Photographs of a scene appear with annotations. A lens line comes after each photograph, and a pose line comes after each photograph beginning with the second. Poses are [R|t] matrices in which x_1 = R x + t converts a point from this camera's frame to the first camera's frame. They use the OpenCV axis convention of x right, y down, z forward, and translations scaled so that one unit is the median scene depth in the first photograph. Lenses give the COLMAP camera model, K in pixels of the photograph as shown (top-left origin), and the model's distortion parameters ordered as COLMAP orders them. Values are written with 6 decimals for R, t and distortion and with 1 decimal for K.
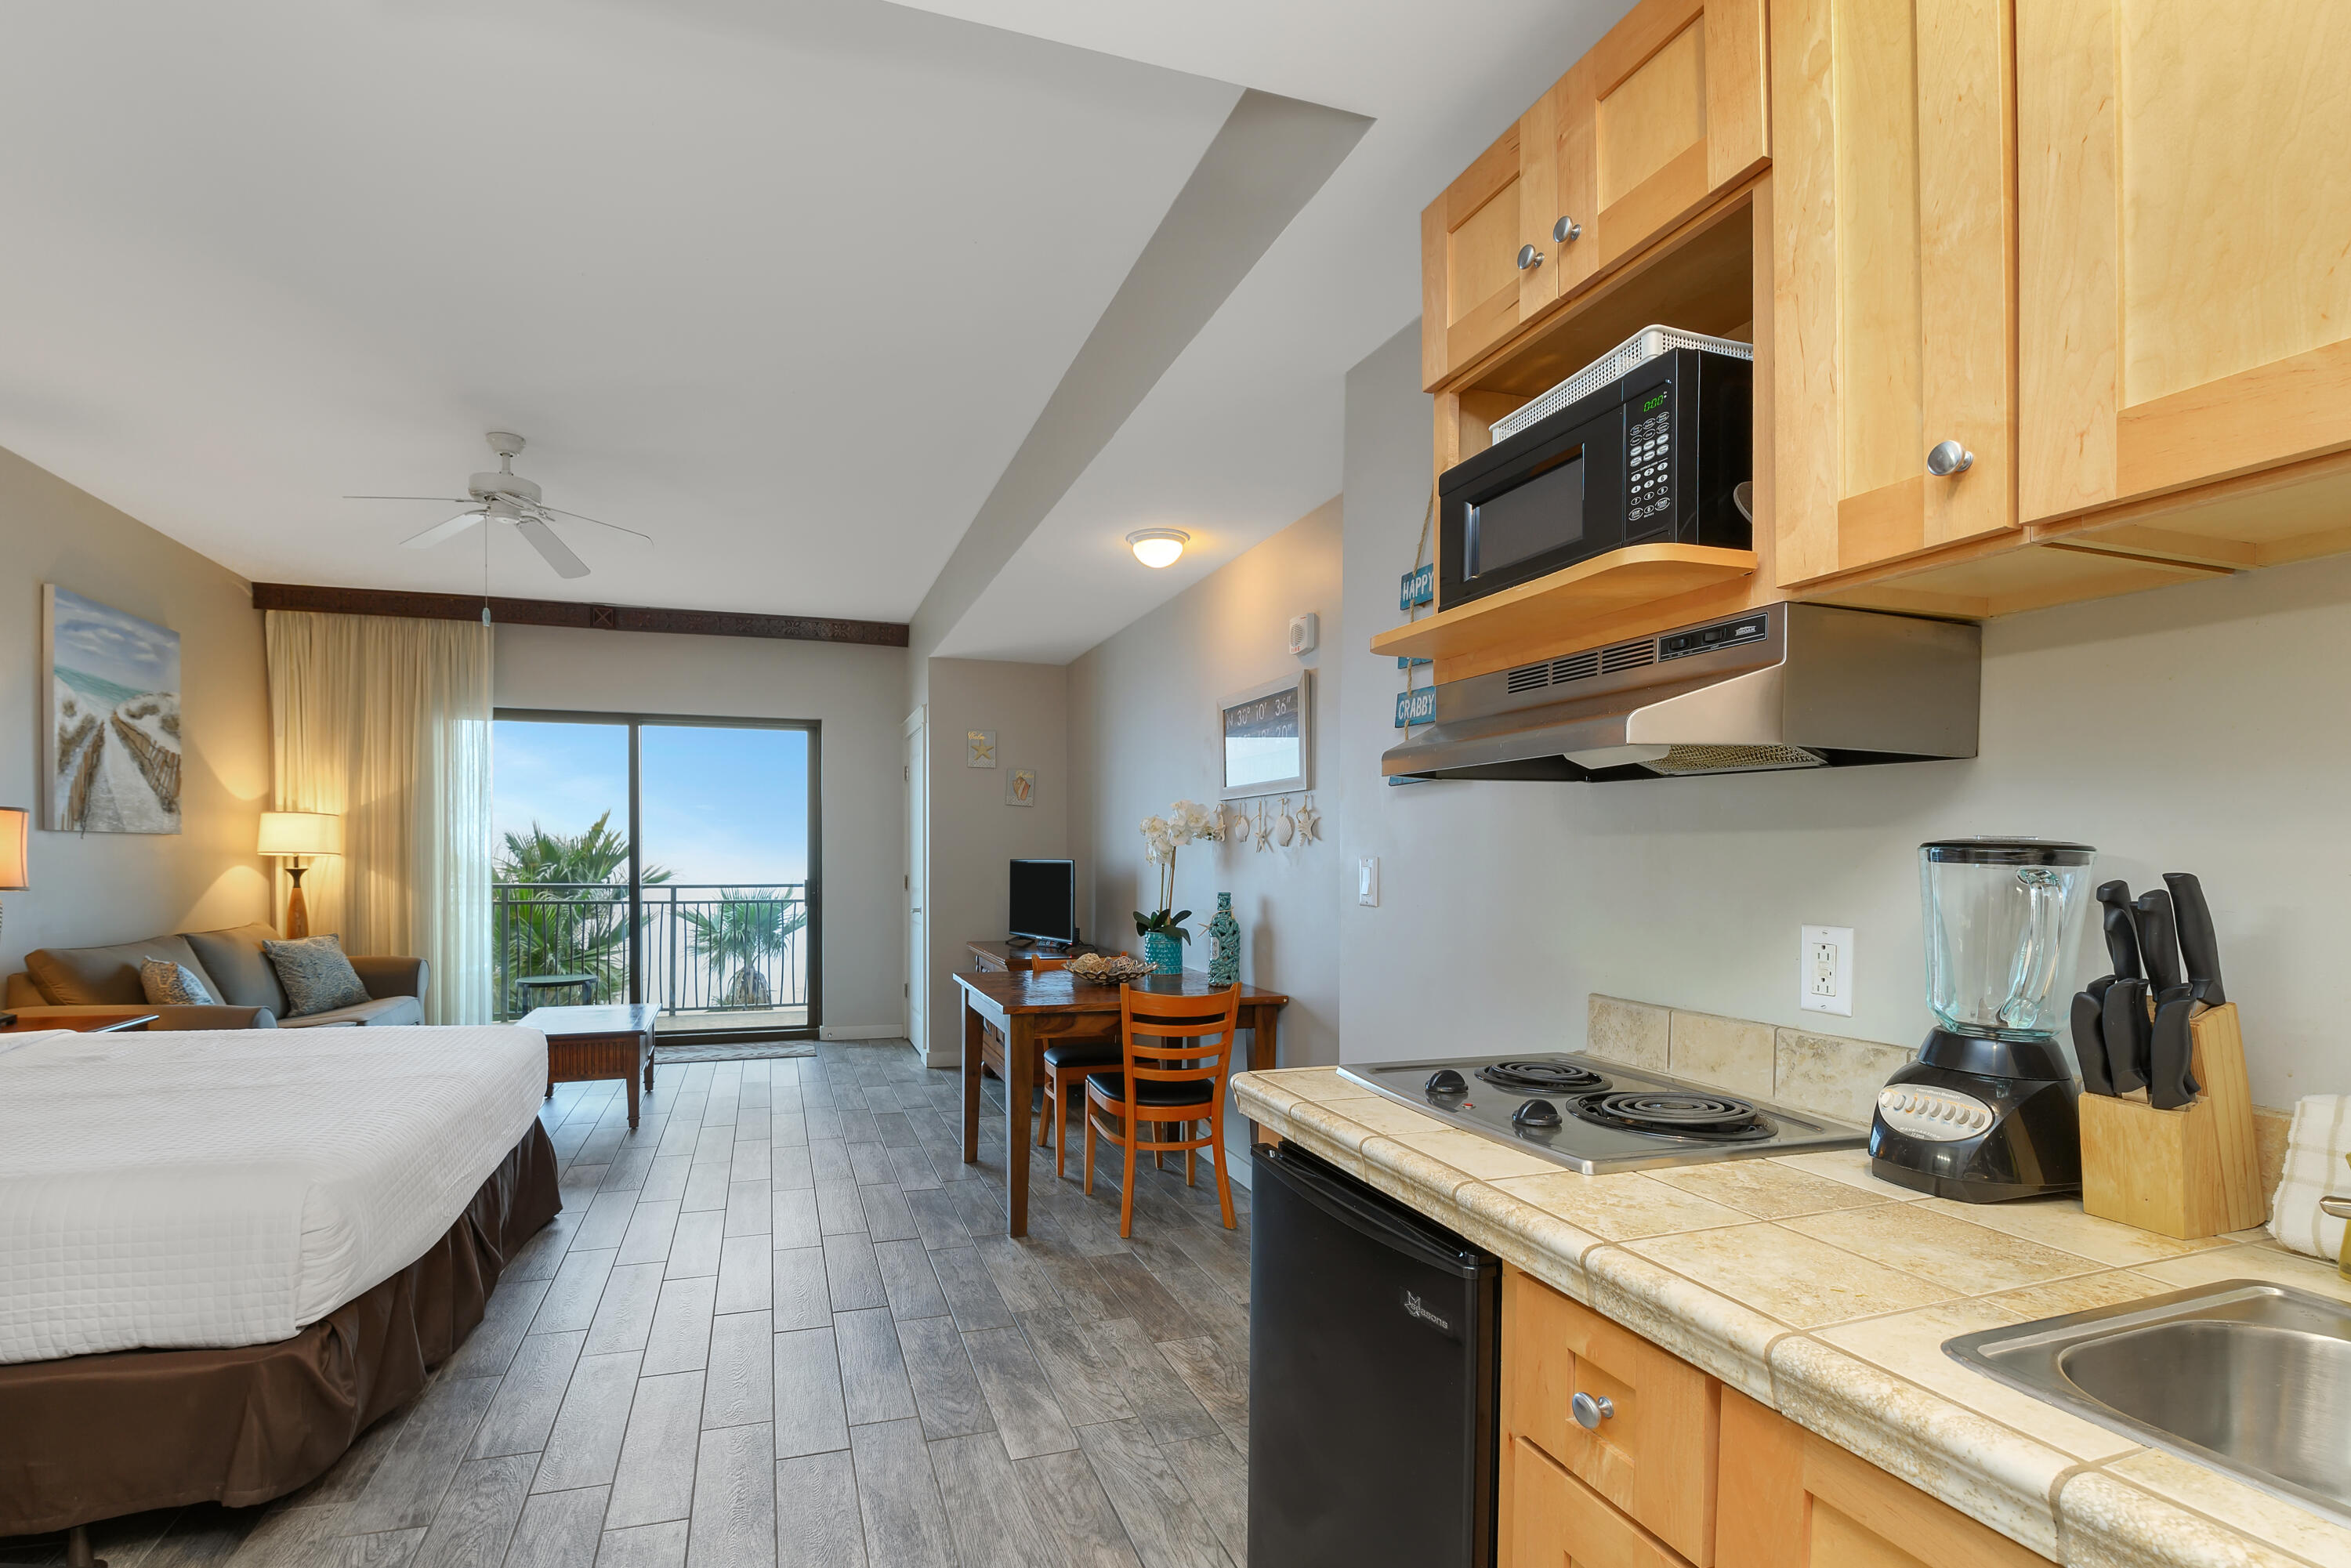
lens RADIAL K [[1062.5, 0, 1095.2], [0, 1062.5, 870.3], [0, 0, 1]] dist [-0.018362, -0.000155]
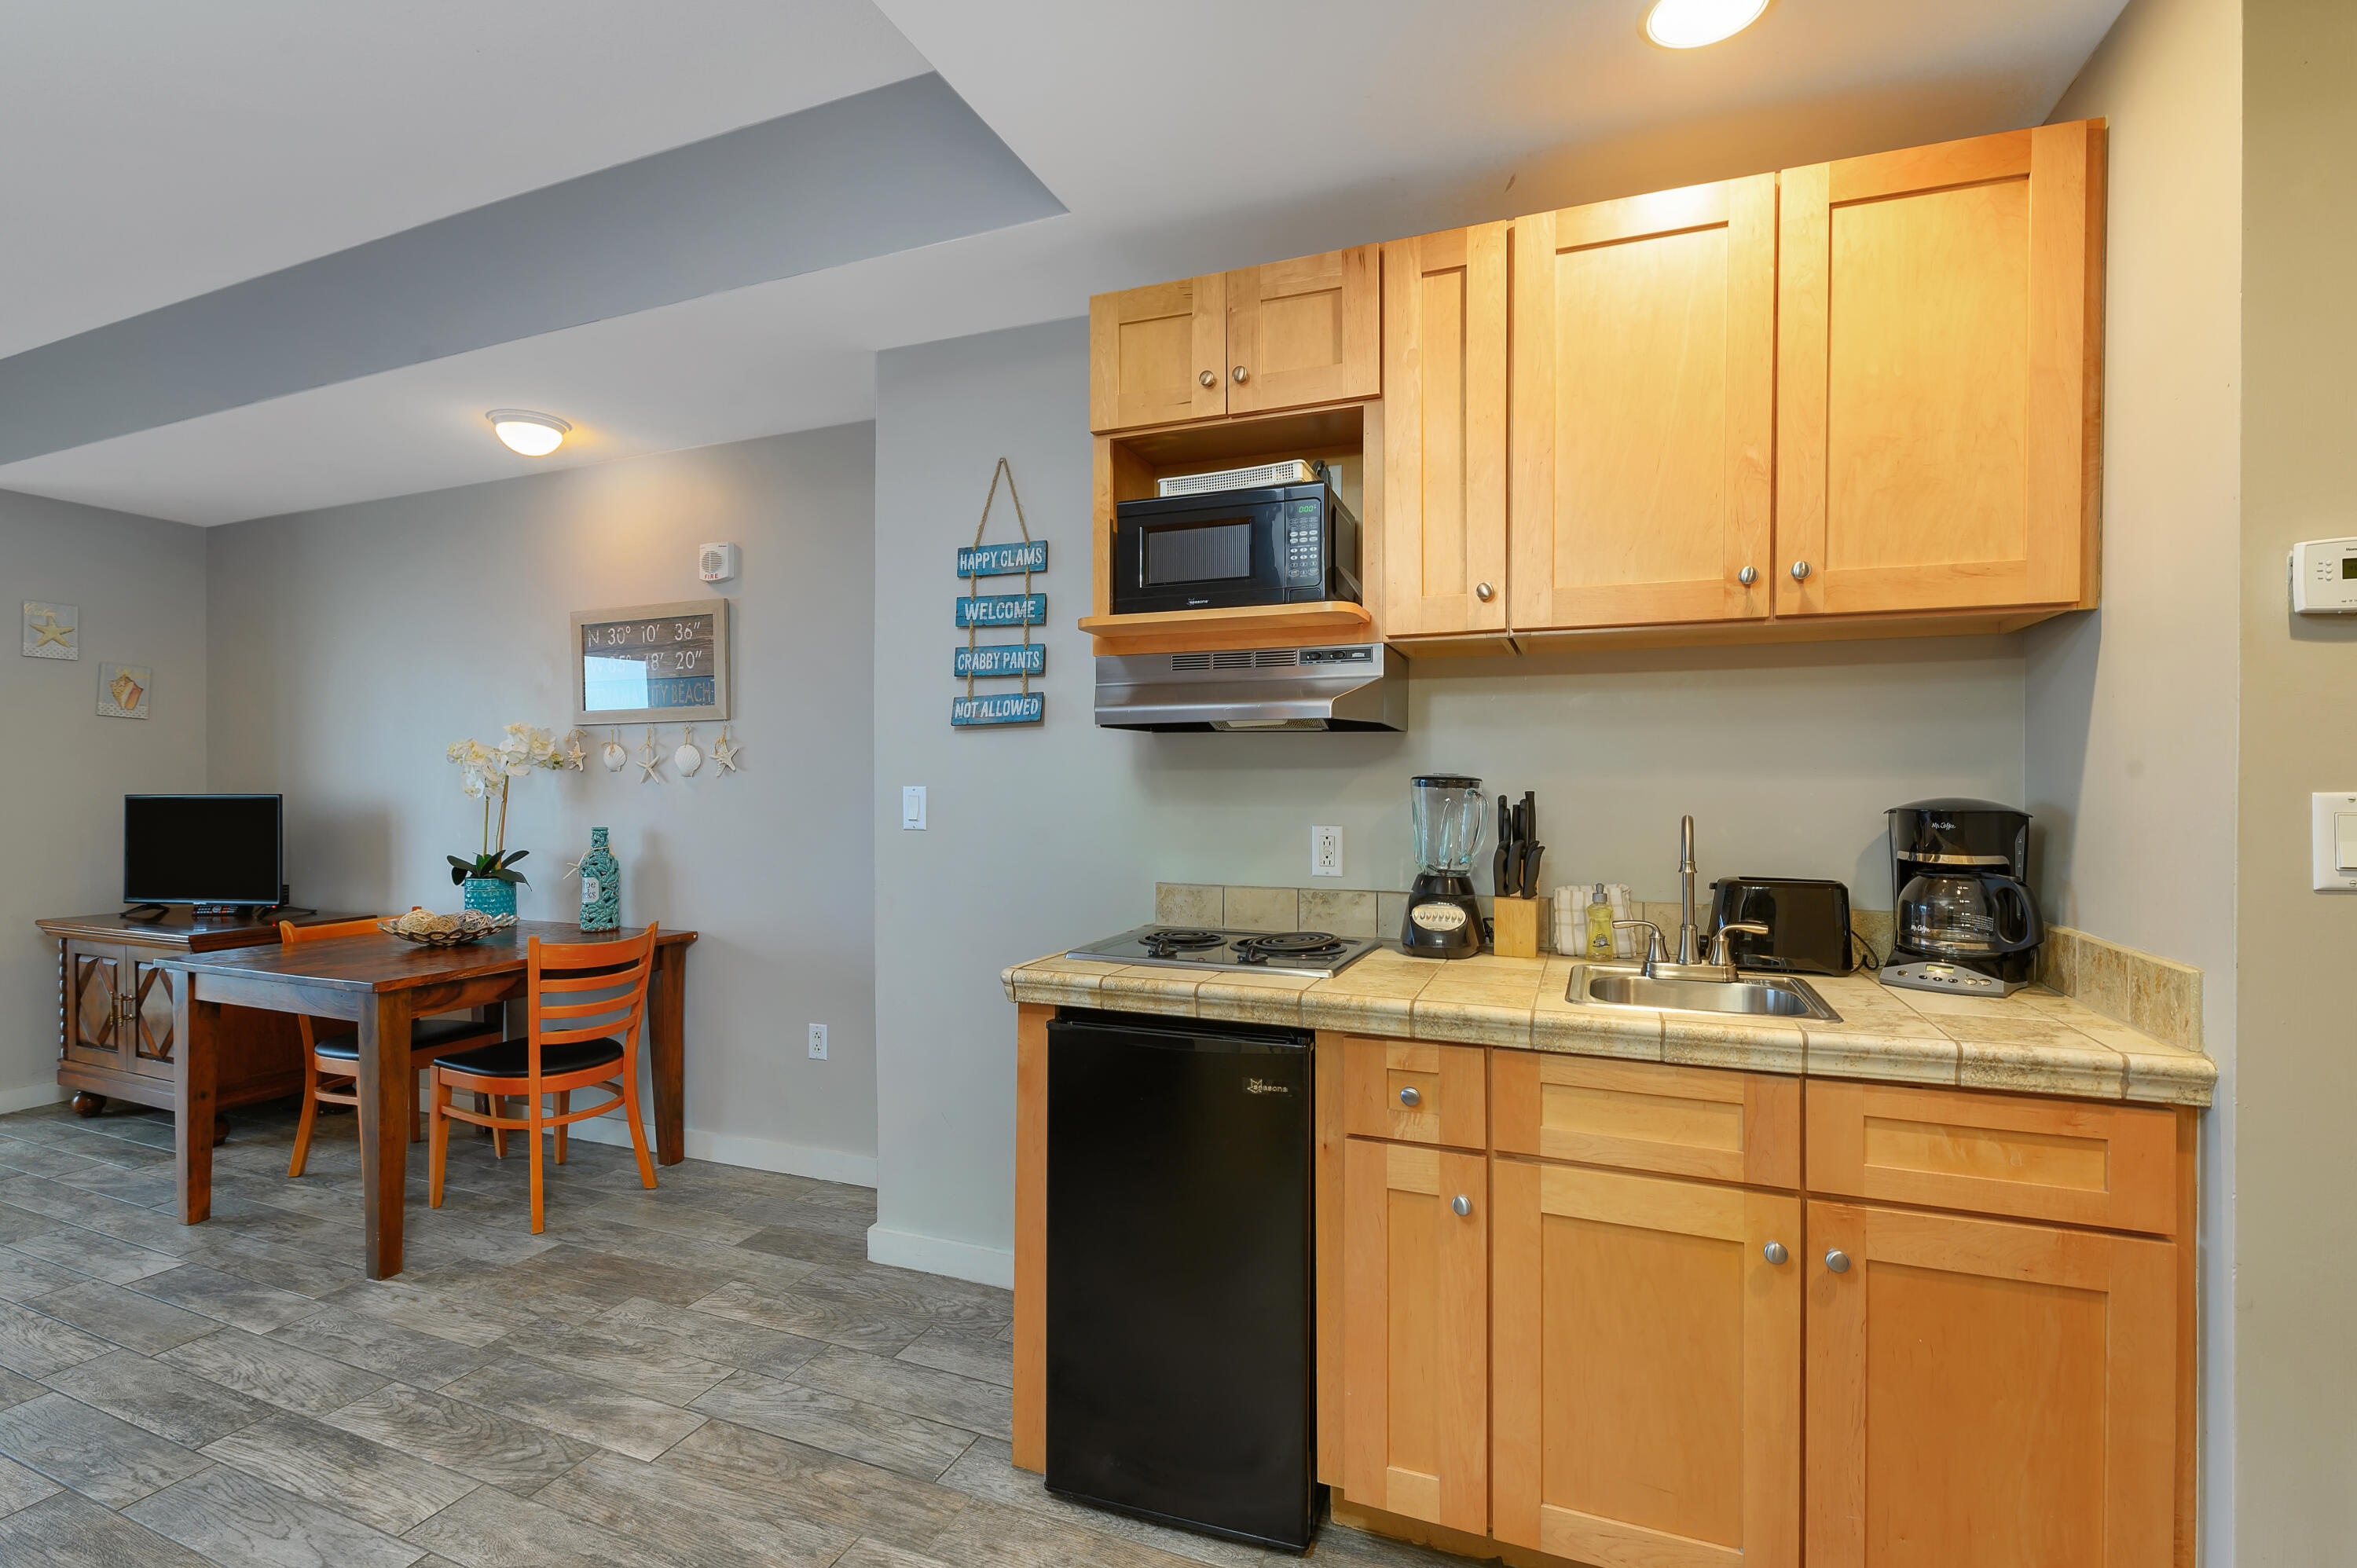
lens RADIAL K [[1078.2, 0, 1183.5], [0, 1078.2, 774.6], [0, 0, 1]] dist [-0.002596, -0.002052]
pose [[0.624452, 0.000515, 0.781063, -0.496204], [0.016508, 0.999768, -0.013857, -0.005268], [-0.780889, 0.021547, 0.624298, 0.061195]]
